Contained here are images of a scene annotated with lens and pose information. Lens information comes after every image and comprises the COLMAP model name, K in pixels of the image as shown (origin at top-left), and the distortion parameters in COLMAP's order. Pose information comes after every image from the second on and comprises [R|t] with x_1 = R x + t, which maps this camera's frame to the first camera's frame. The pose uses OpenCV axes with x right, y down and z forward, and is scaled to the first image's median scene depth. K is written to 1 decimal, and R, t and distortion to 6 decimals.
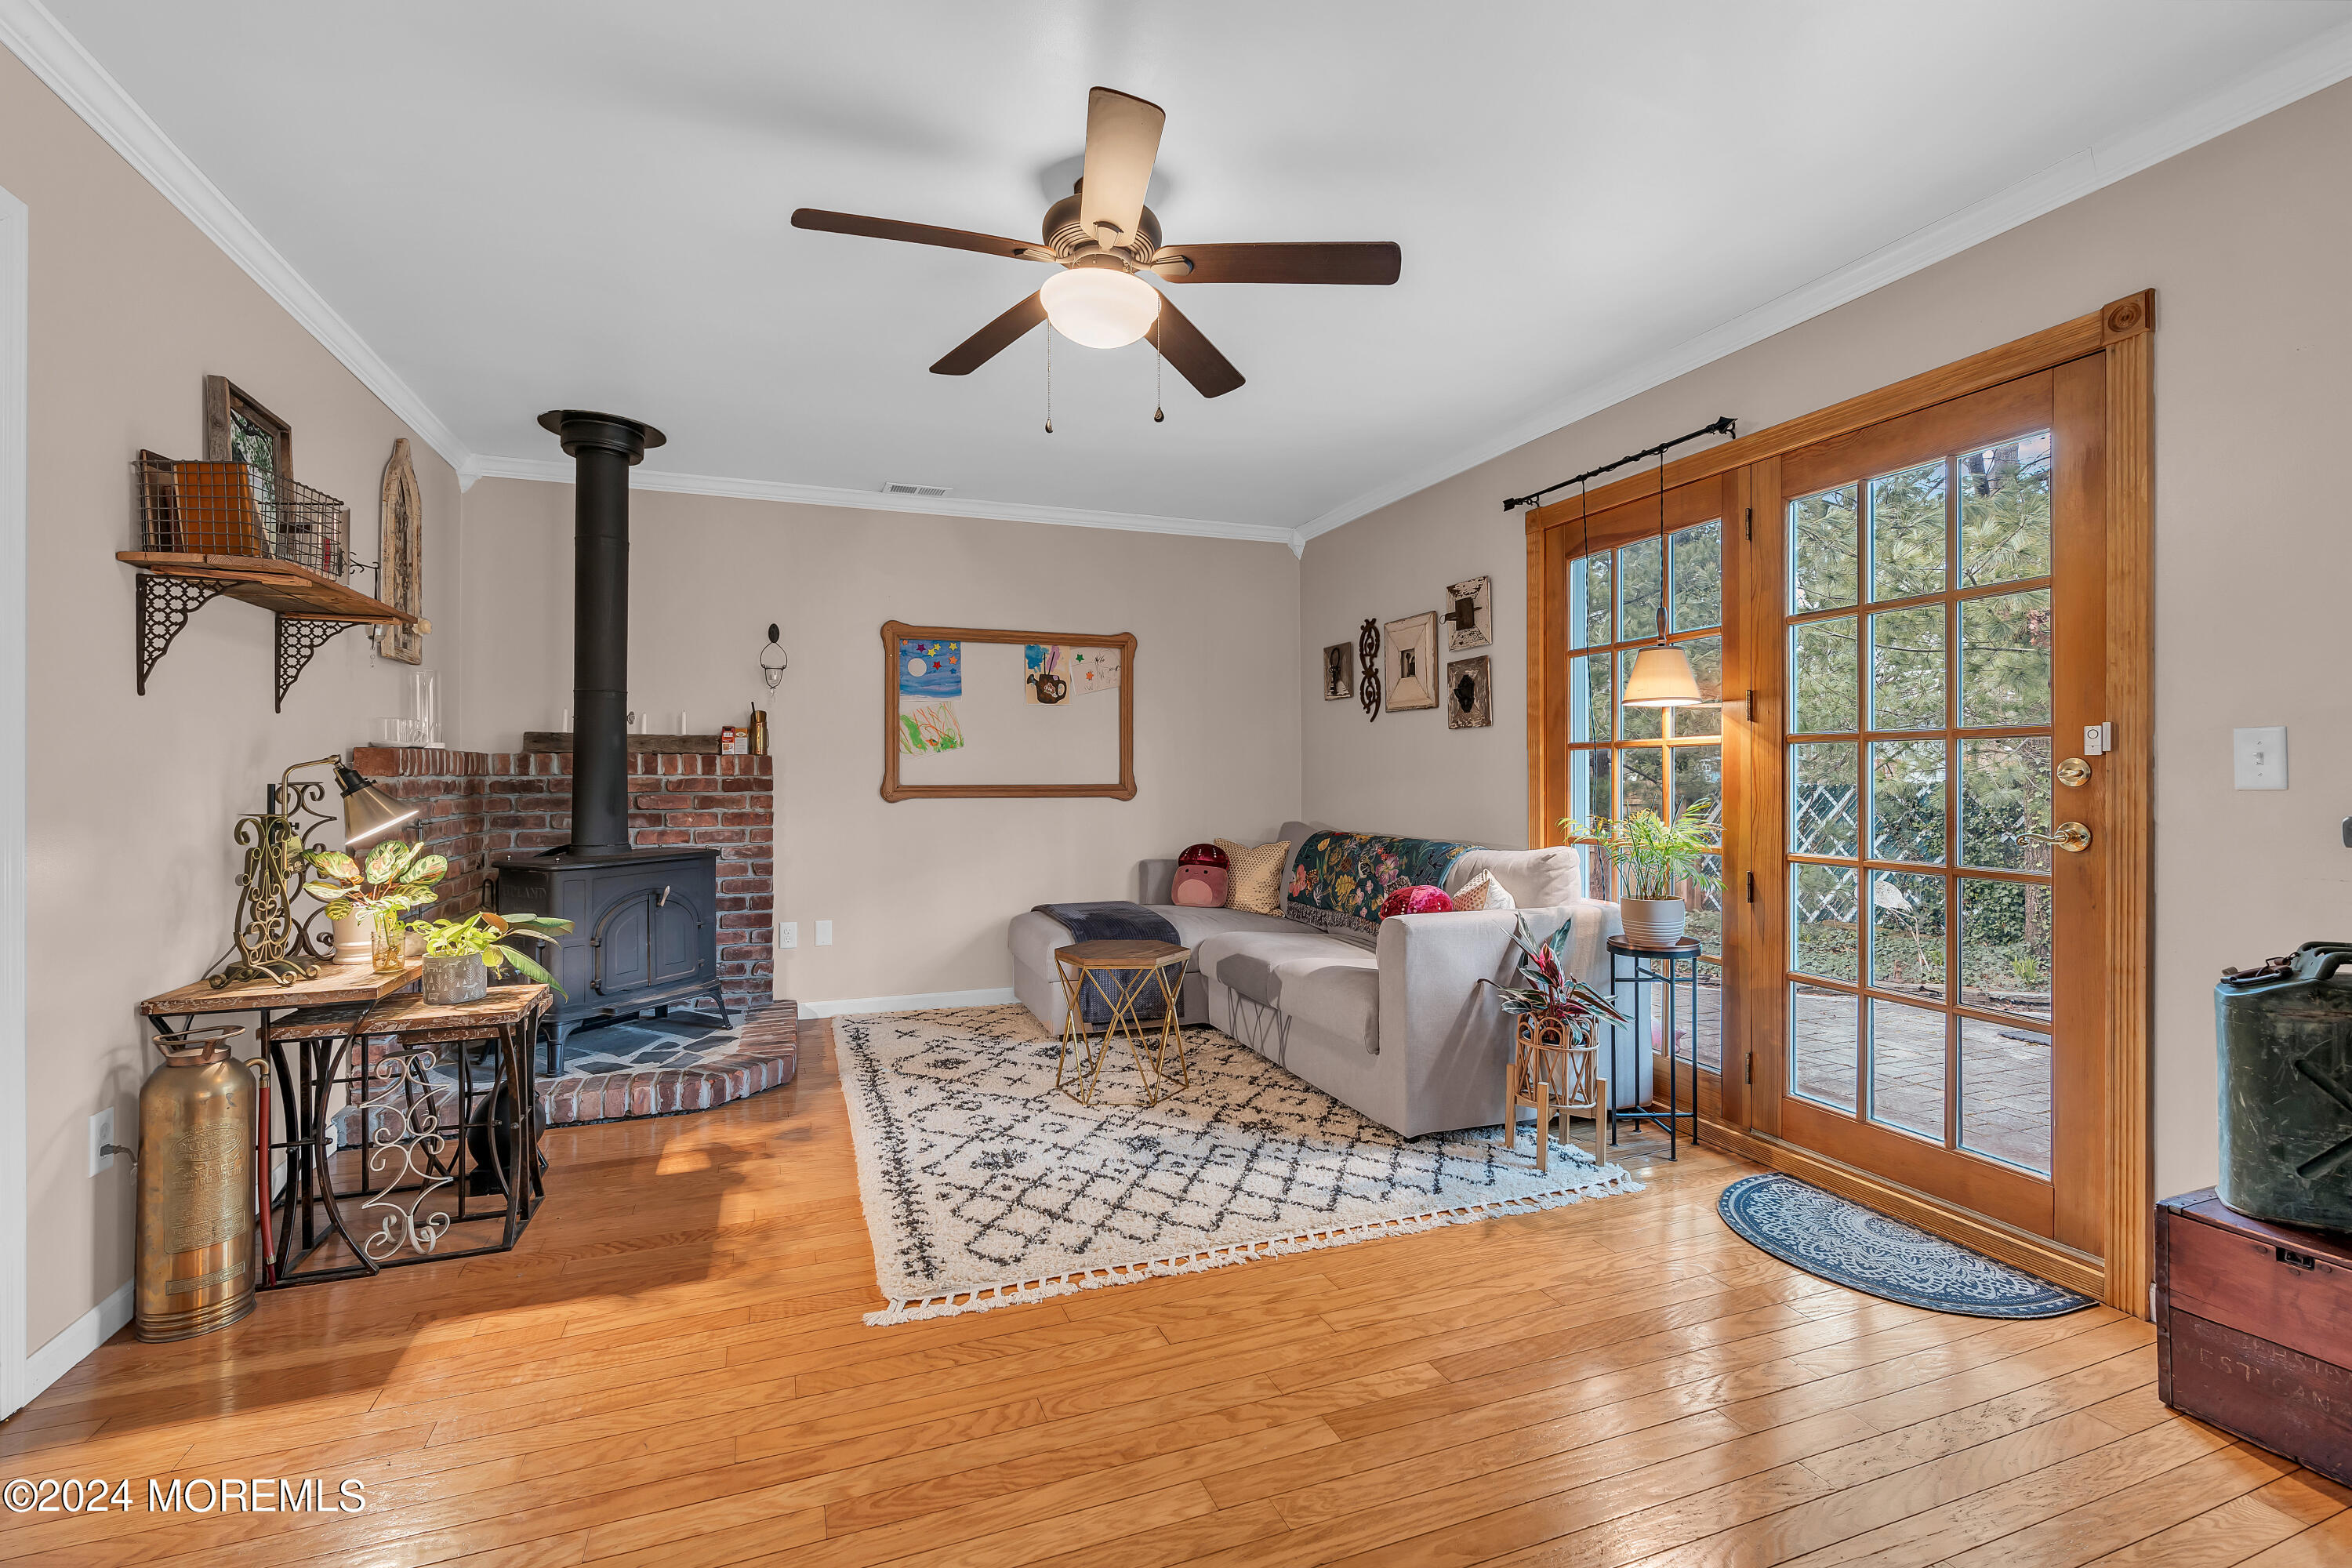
lens RADIAL K [[1041.7, 0, 1176.1], [0, 1041.7, 777.1], [0, 0, 1]] dist [-0.006423, 0.001123]
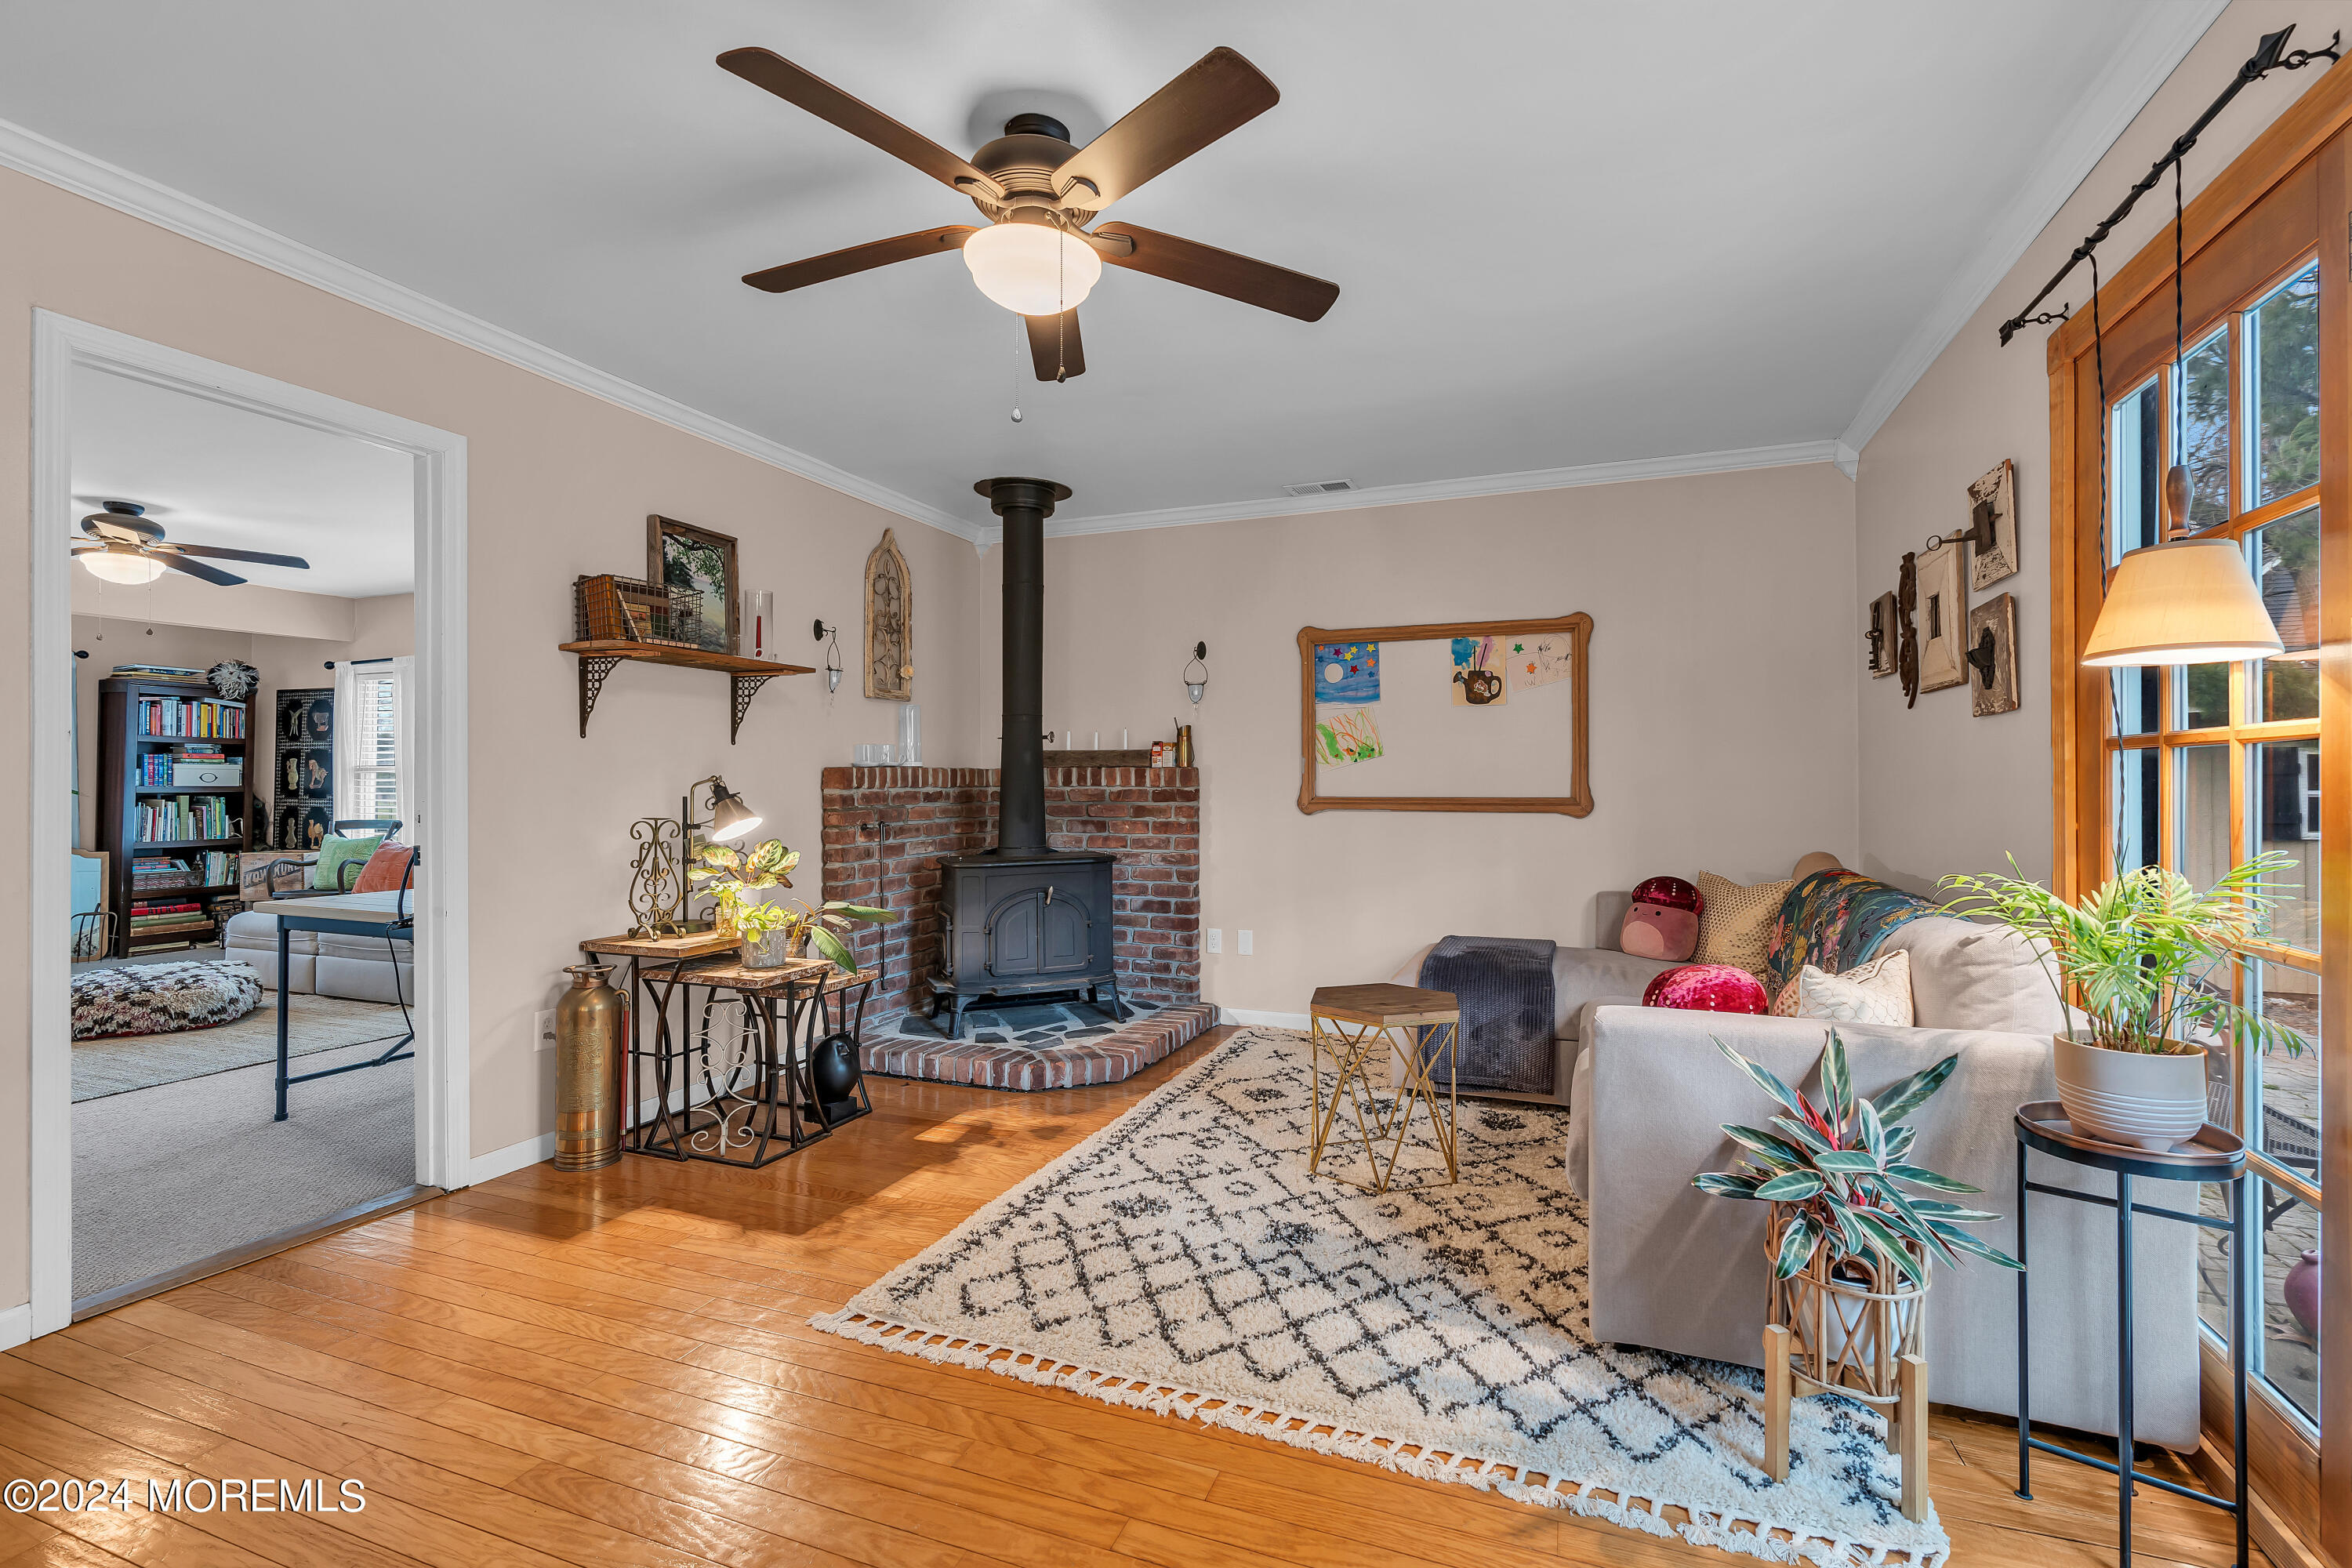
lens RADIAL K [[1041.7, 0, 1178.8], [0, 1041.7, 779.9], [0, 0, 1]] dist [-0.006423, 0.001123]
pose [[0.742626, -0.000491, -0.669706, 0.398852], [0.000272, 1.000000, -0.000432, -0.010558], [0.669706, 0.000138, 0.742626, 0.277782]]
